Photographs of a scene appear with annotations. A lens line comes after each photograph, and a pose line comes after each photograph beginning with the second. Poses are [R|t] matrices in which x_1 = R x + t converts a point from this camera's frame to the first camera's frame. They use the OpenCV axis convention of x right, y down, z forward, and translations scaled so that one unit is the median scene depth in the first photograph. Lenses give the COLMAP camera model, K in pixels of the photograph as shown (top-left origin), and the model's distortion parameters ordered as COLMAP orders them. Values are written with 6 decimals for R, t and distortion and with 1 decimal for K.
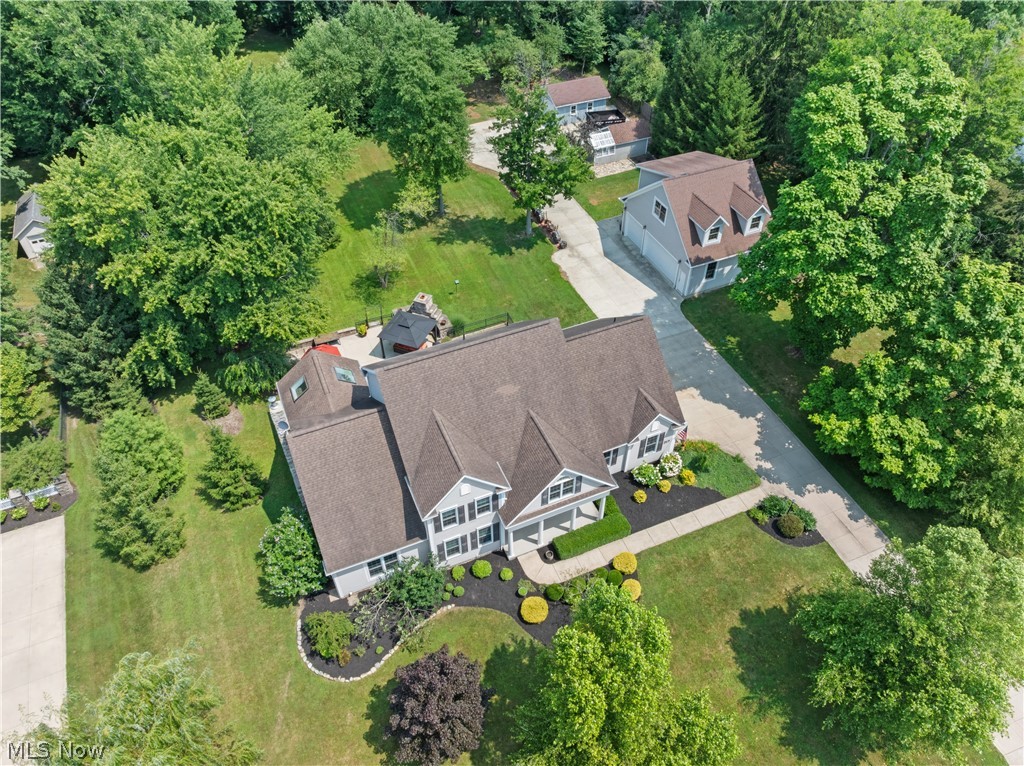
lens RADIAL K [[738.1, 0, 512.7], [0, 738.1, 381.7], [0, 0, 1]] dist [-0.004824, -0.000306]
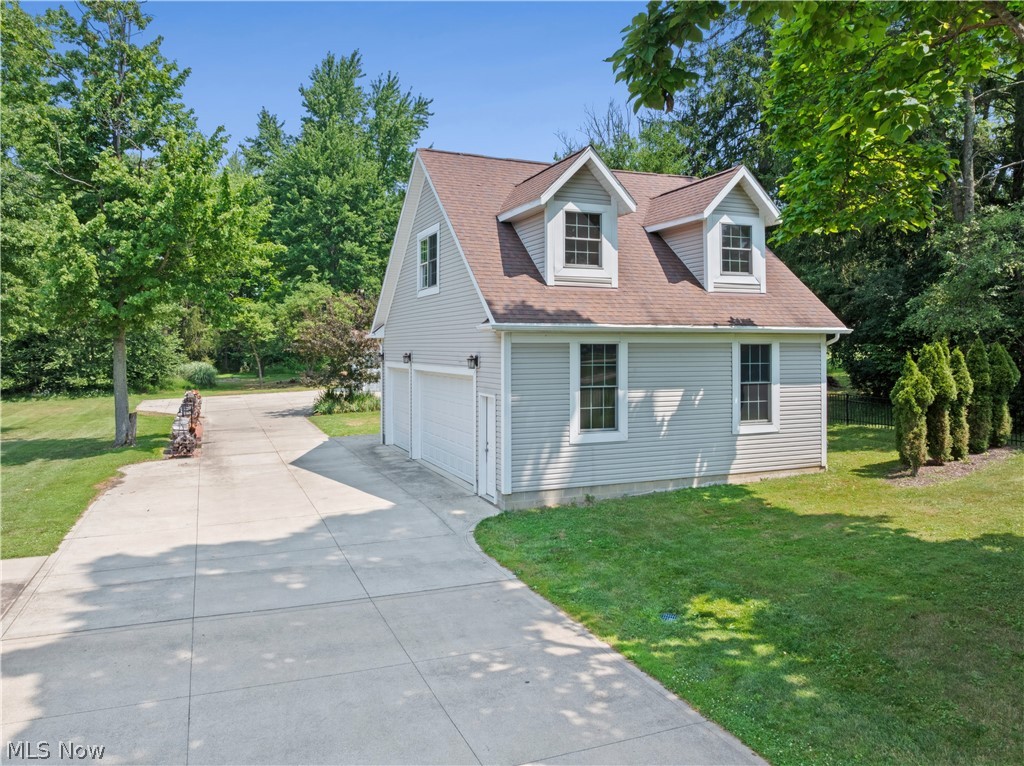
lens RADIAL K [[738.1, 0, 513.4], [0, 738.1, 382.7], [0, 0, 1]] dist [-0.004824, -0.000306]
pose [[0.999834, -0.000490, -0.018204, 0.252775], [-0.011885, 0.739822, -0.672697, 0.013769], [0.013797, 0.672802, 0.739694, 0.840929]]
